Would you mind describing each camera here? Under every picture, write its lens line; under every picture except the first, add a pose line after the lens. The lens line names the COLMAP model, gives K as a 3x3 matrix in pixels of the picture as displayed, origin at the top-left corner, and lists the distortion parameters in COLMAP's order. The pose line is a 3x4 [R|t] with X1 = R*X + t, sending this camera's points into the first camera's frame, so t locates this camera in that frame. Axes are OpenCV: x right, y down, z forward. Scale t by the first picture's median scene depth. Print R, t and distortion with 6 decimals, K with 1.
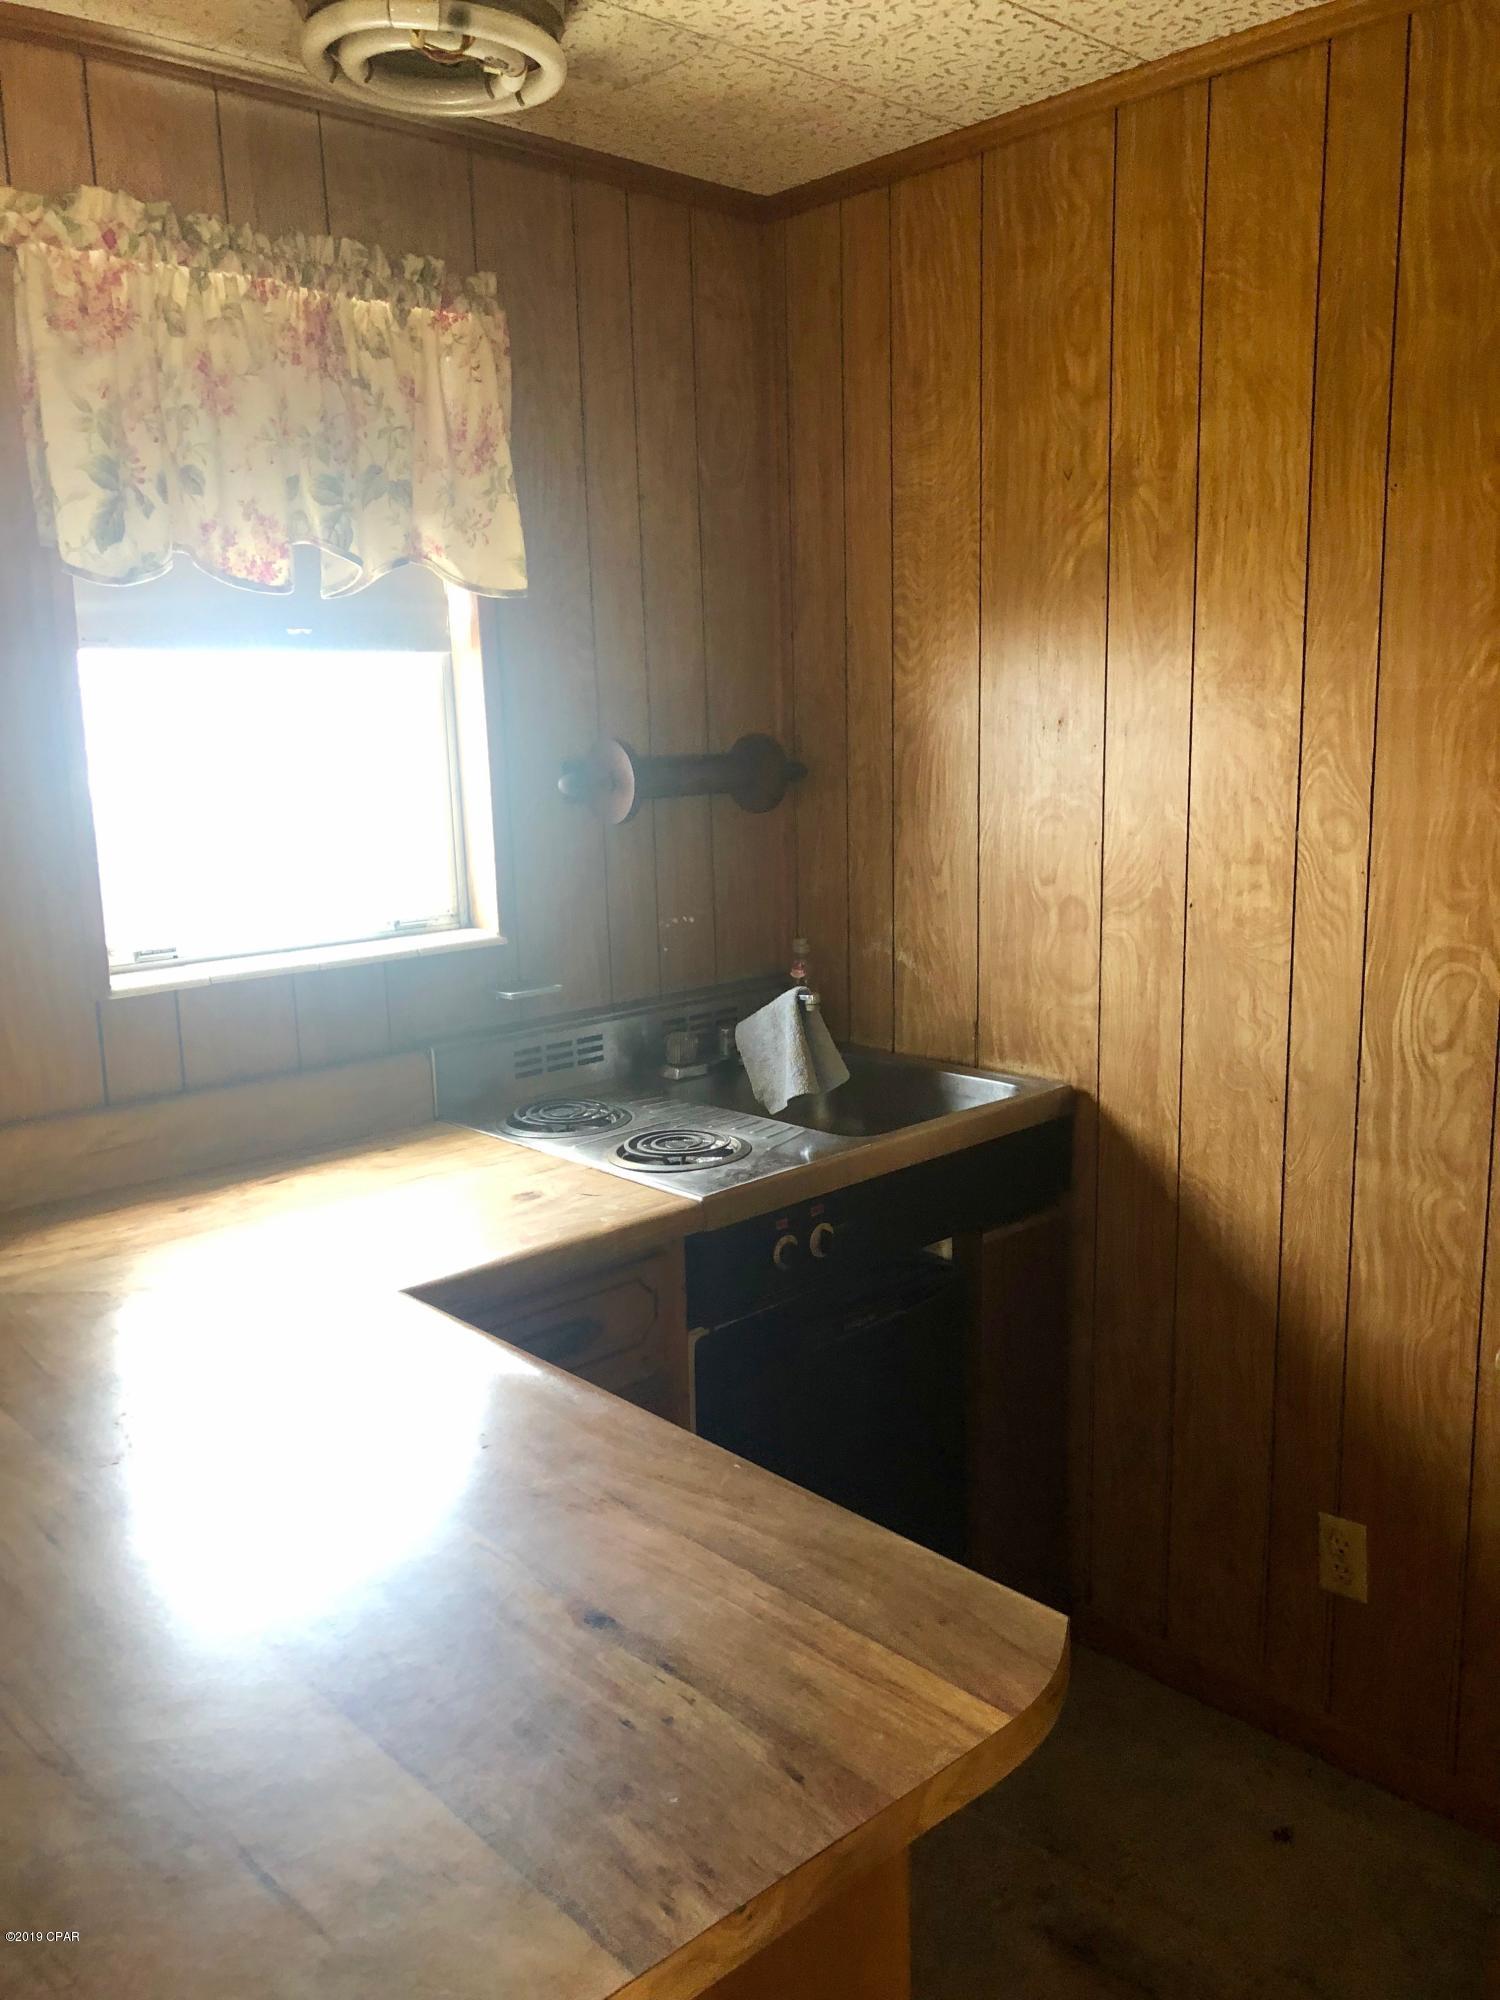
lens RADIAL K [[1630.3, 0, 750.0], [0, 1630.3, 1000.0], [0, 0, 1]] dist [0.008408, -0.016387]
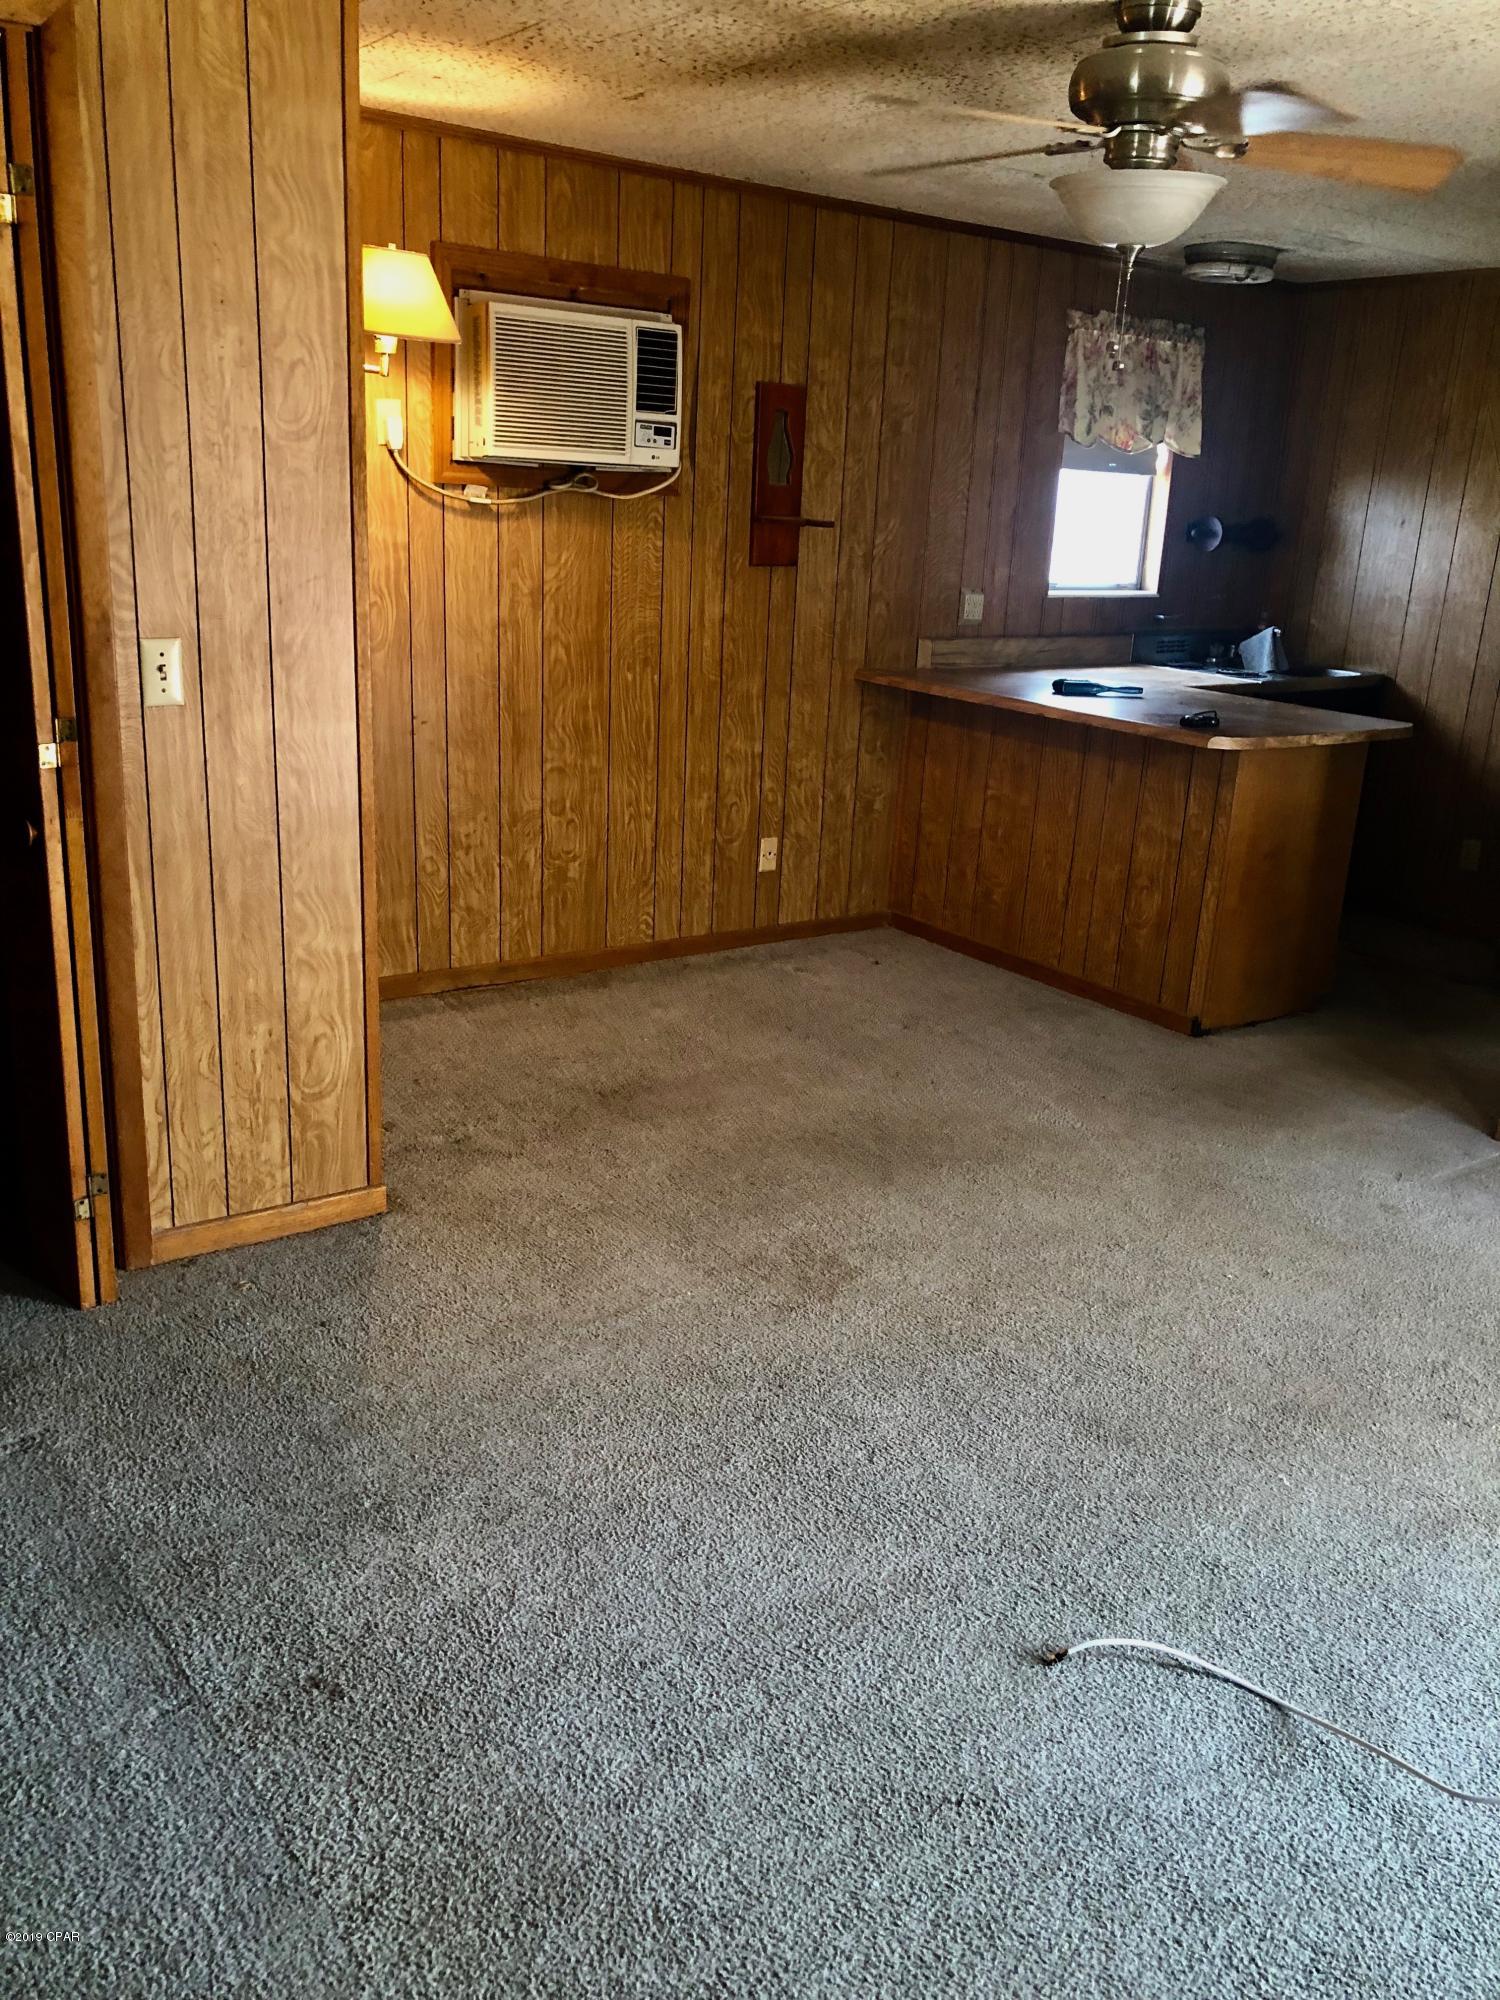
lens RADIAL K [[1630.3, 0, 750.0], [0, 1630.3, 1000.0], [0, 0, 1]] dist [0.008408, -0.016387]
pose [[0.989885, 0.105462, -0.094893, -0.506163], [-0.092788, 0.987255, 0.129296, 0.333733], [0.107319, -0.119183, 0.987055, -1.732383]]
